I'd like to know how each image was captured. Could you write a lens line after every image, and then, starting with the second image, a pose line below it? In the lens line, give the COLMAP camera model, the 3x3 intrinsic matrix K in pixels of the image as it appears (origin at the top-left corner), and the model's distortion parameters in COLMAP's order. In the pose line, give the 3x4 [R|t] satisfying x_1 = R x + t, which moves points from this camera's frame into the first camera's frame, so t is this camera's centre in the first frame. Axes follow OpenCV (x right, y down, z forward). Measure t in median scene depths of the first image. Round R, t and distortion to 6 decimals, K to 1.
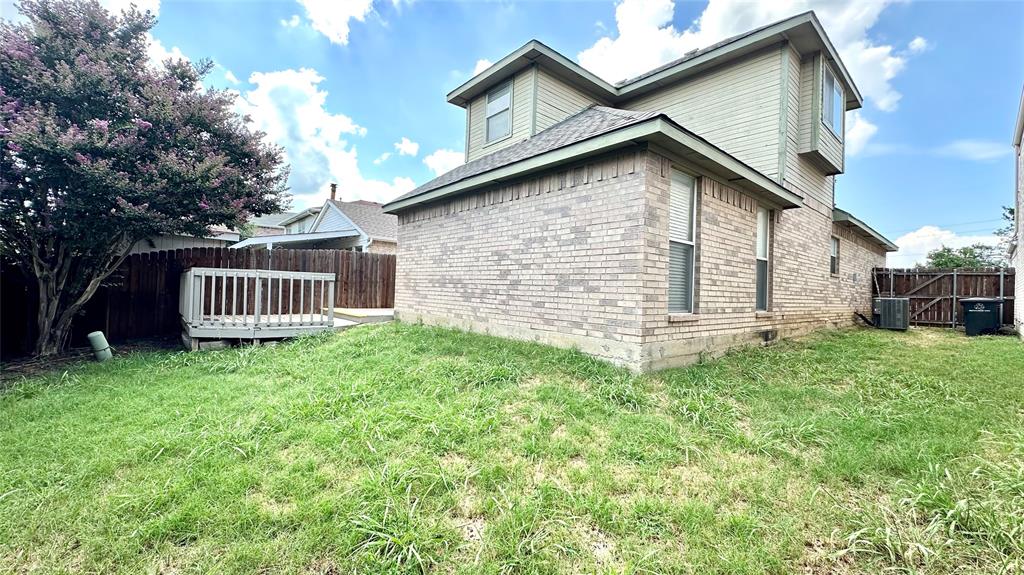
lens RADIAL K [[407.6, 0, 512.0], [0, 407.6, 287.0], [0, 0, 1]] dist [-0.002296, 0.000527]
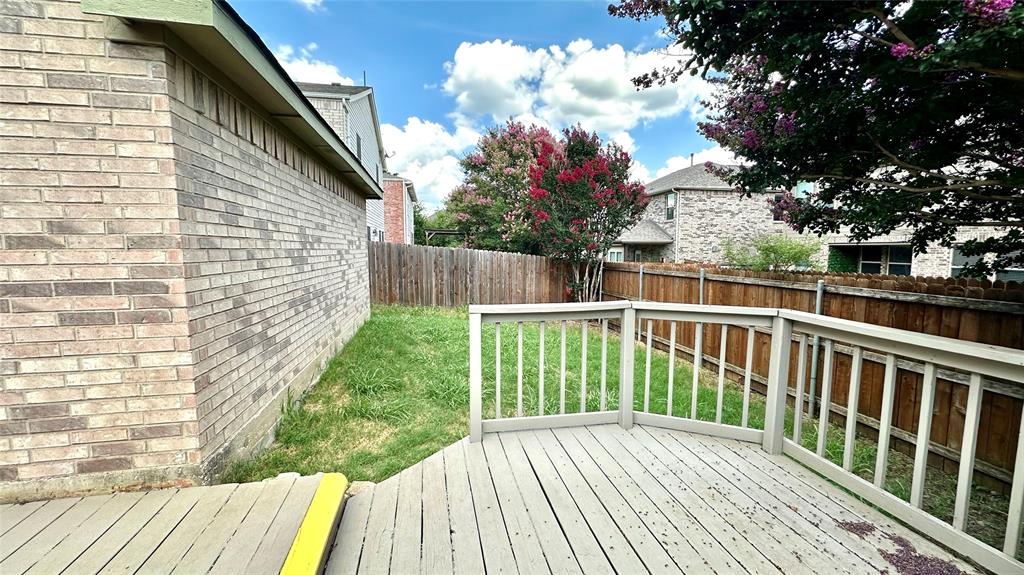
lens RADIAL K [[407.6, 0, 510.2], [0, 407.6, 286.3], [0, 0, 1]] dist [-0.002296, 0.000527]
pose [[-0.868162, -0.074432, 0.490668, -0.744502], [-0.026702, 0.994263, 0.103580, -0.103487], [-0.495563, 0.076822, -0.865168, 1.485905]]
